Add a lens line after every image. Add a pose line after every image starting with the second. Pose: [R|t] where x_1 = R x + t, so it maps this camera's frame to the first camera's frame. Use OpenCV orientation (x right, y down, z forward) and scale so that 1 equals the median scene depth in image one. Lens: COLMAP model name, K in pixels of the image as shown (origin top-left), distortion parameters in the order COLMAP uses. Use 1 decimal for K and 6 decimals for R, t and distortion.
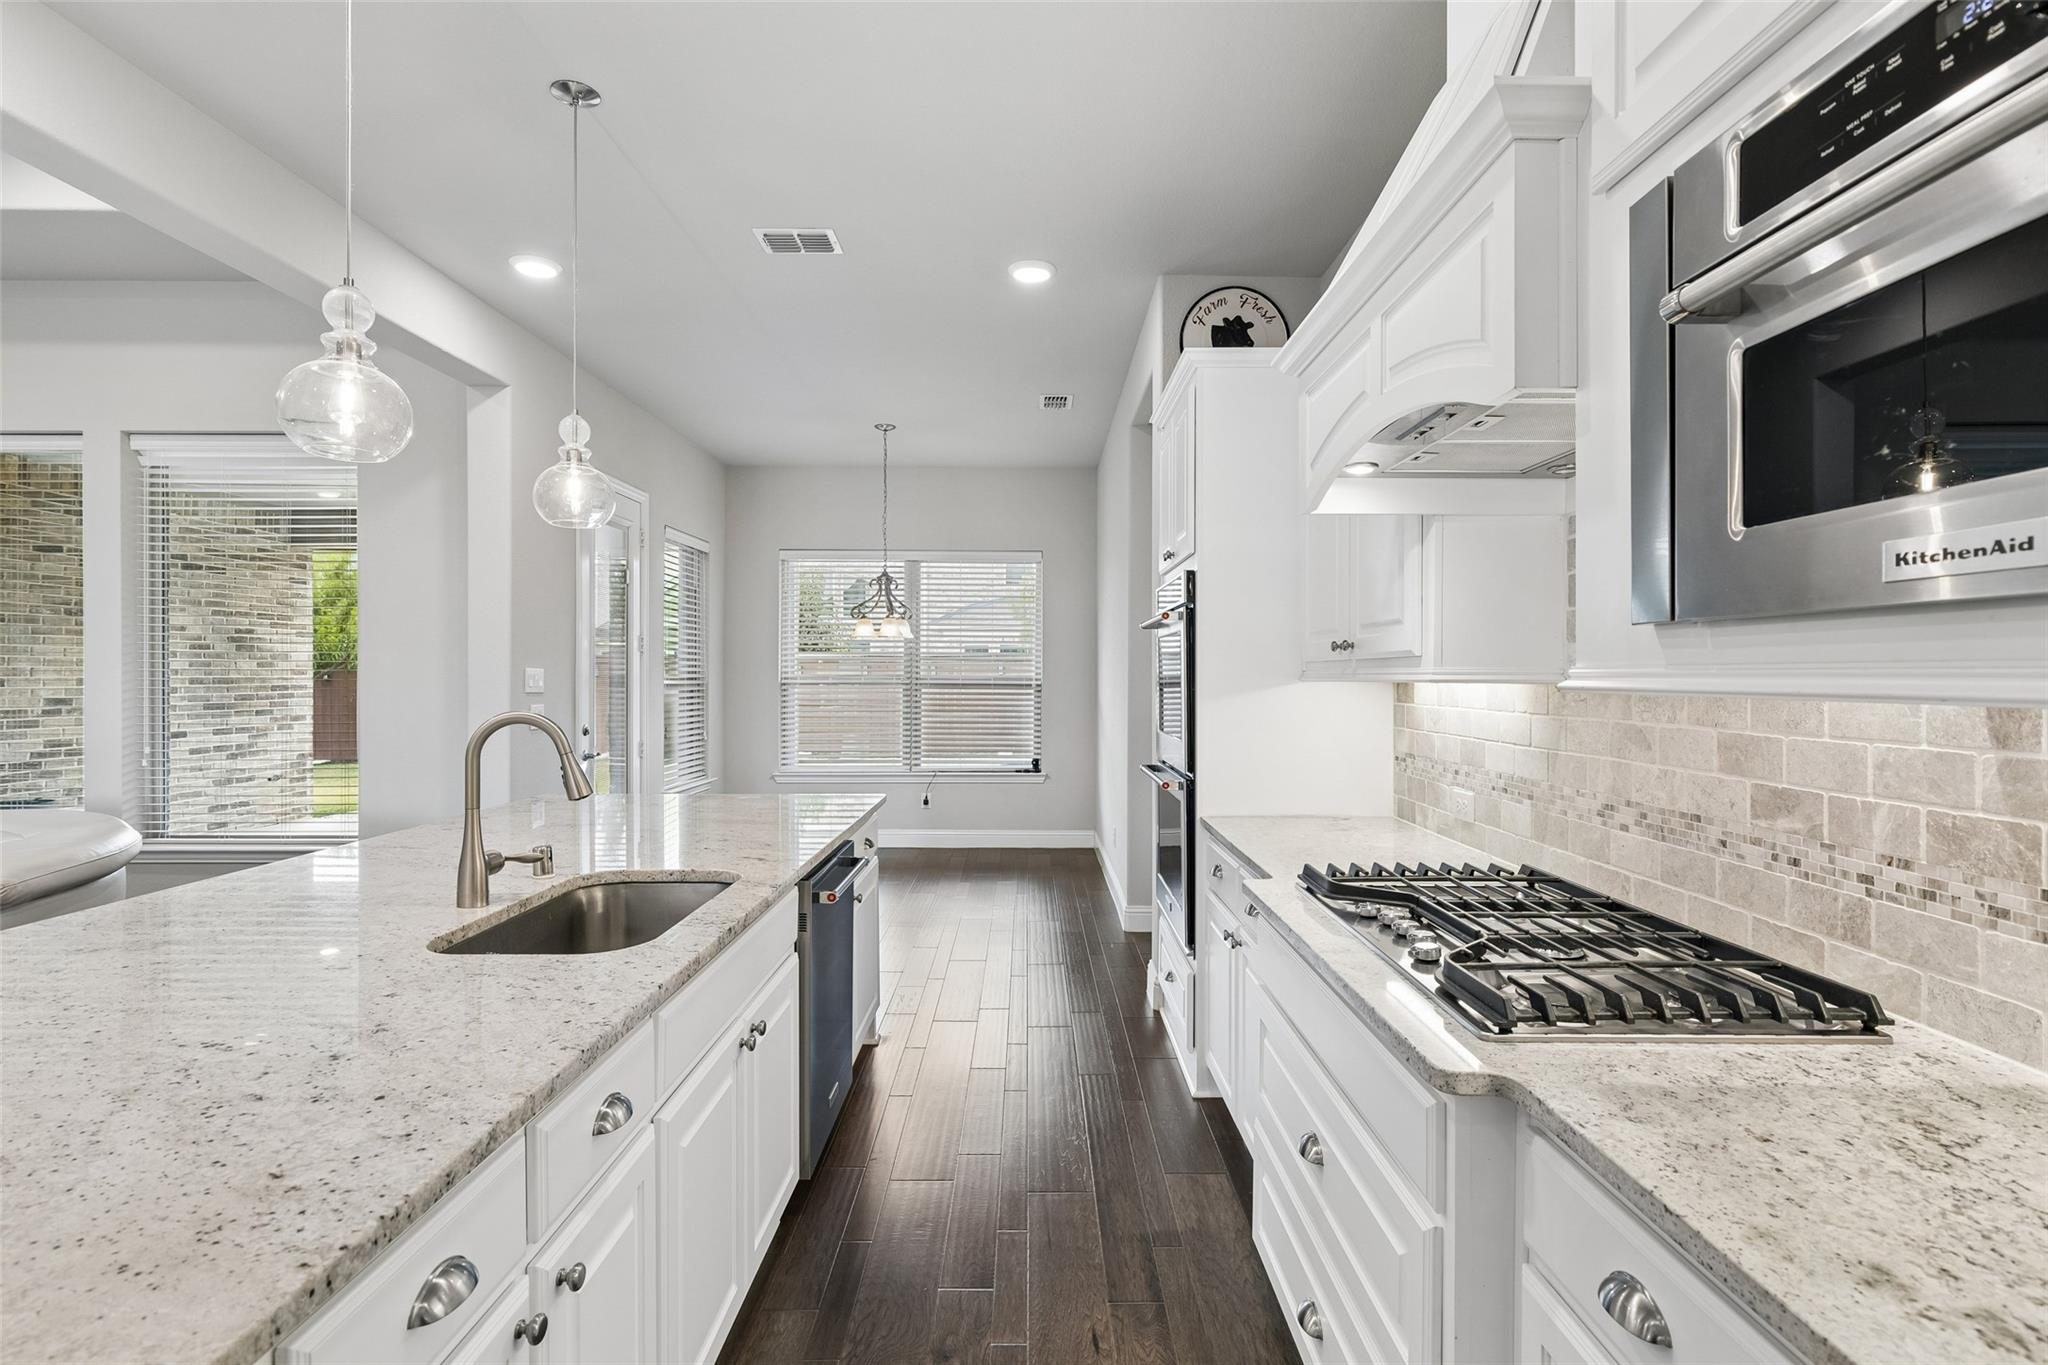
lens RADIAL K [[956.7, 0, 1024.0], [0, 956.7, 682.5], [0, 0, 1]] dist [0.002428, 0.000006]
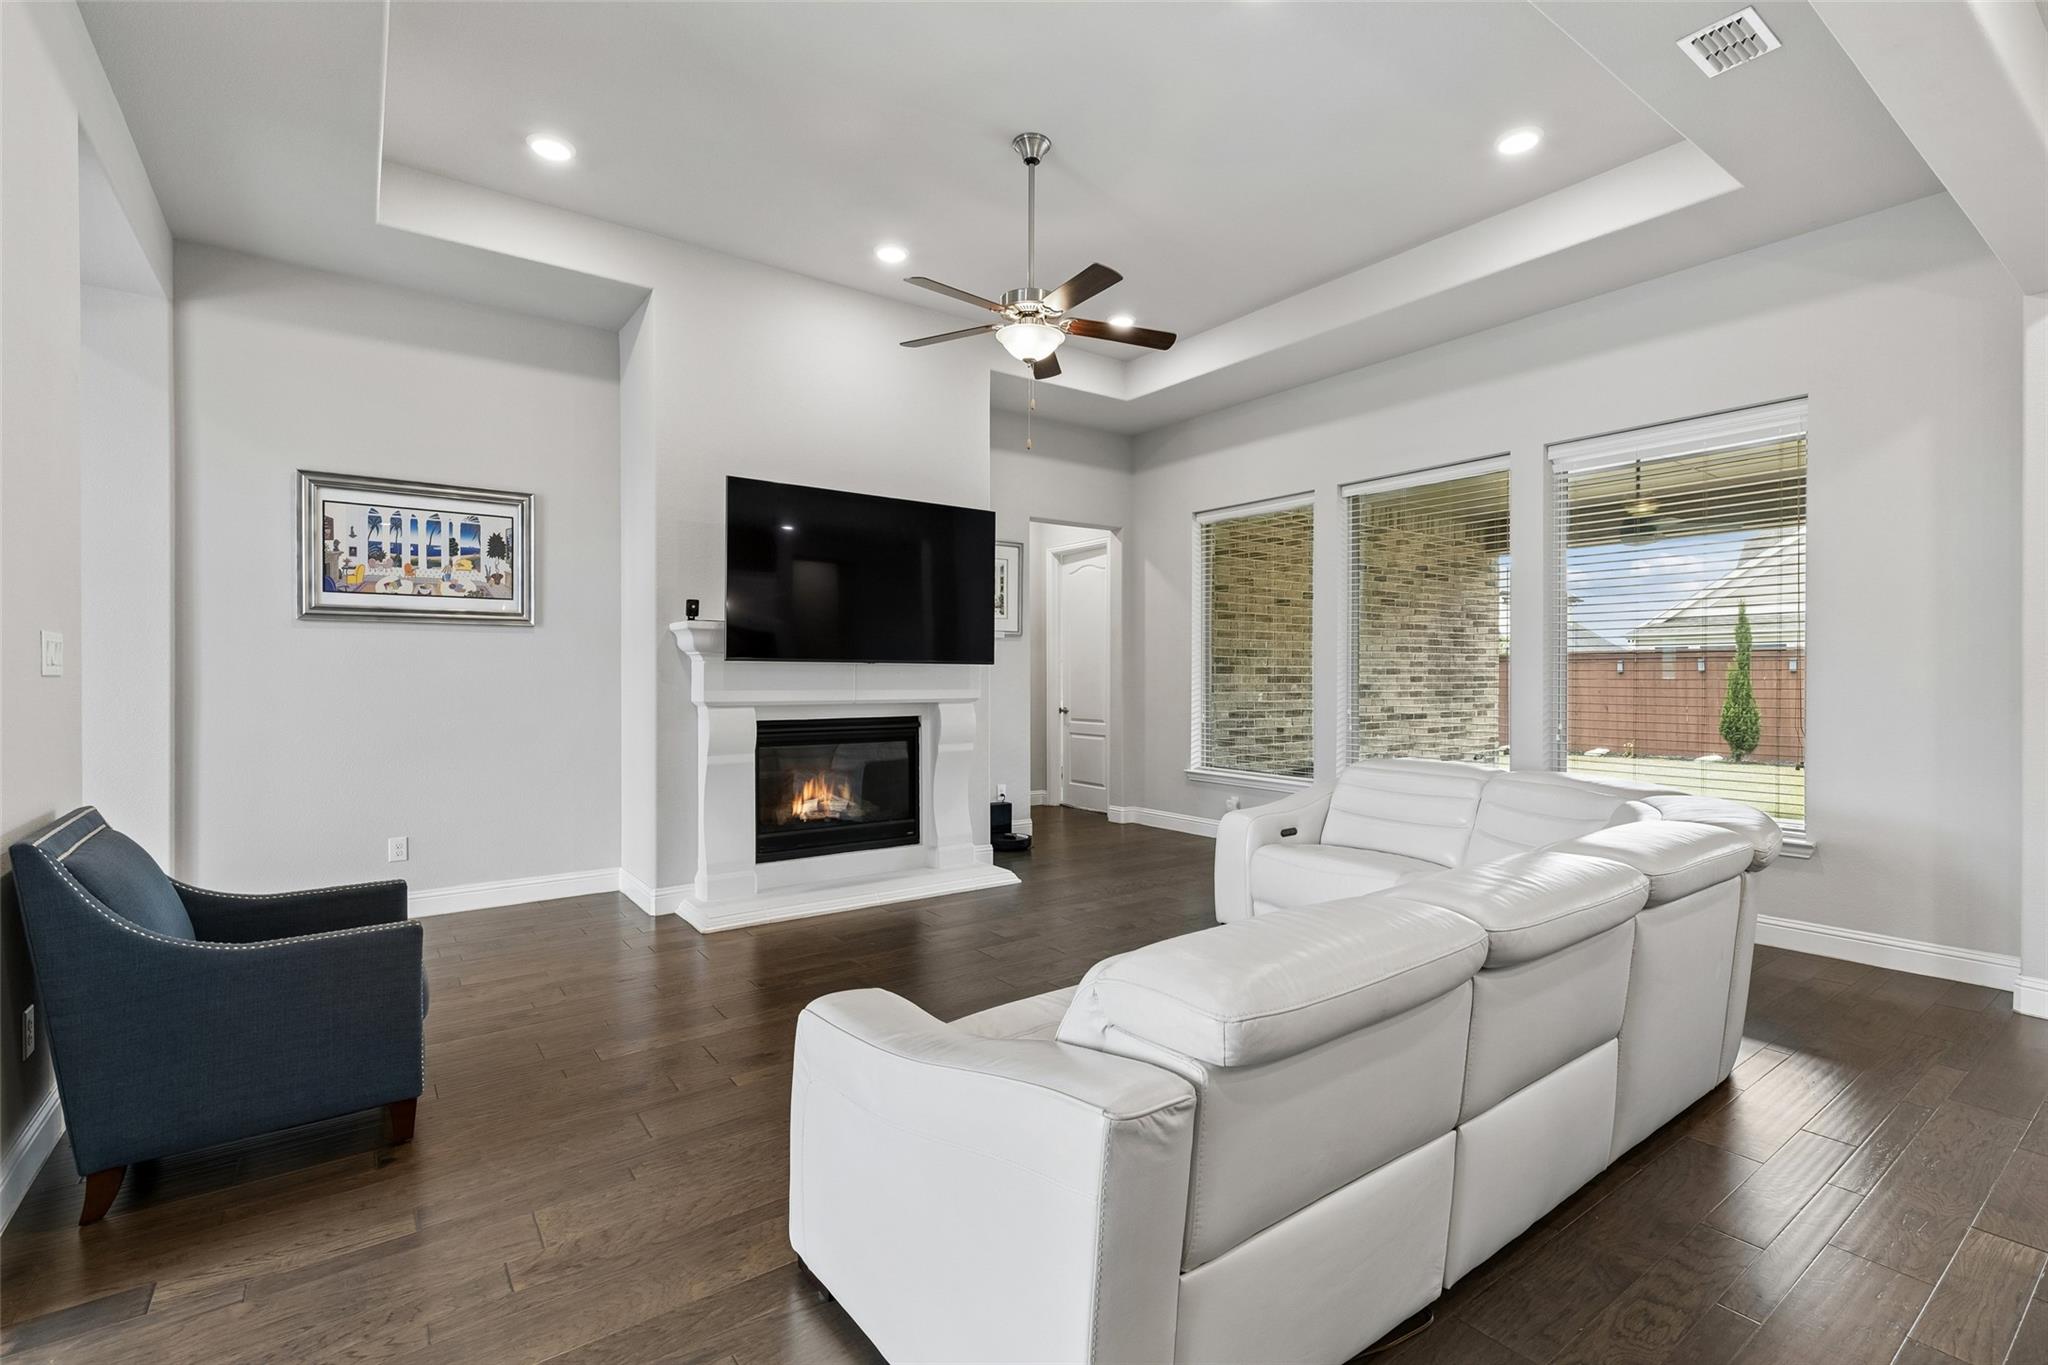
lens RADIAL K [[907.3, 0, 1030.5], [0, 907.3, 675.6], [0, 0, 1]] dist [-0.000399, -0.000170]
pose [[0.579637, 0.001759, -0.814873, -0.233177], [-0.007278, 0.999969, -0.003019, 0.010433], [0.814842, 0.007680, 0.579632, -0.063924]]
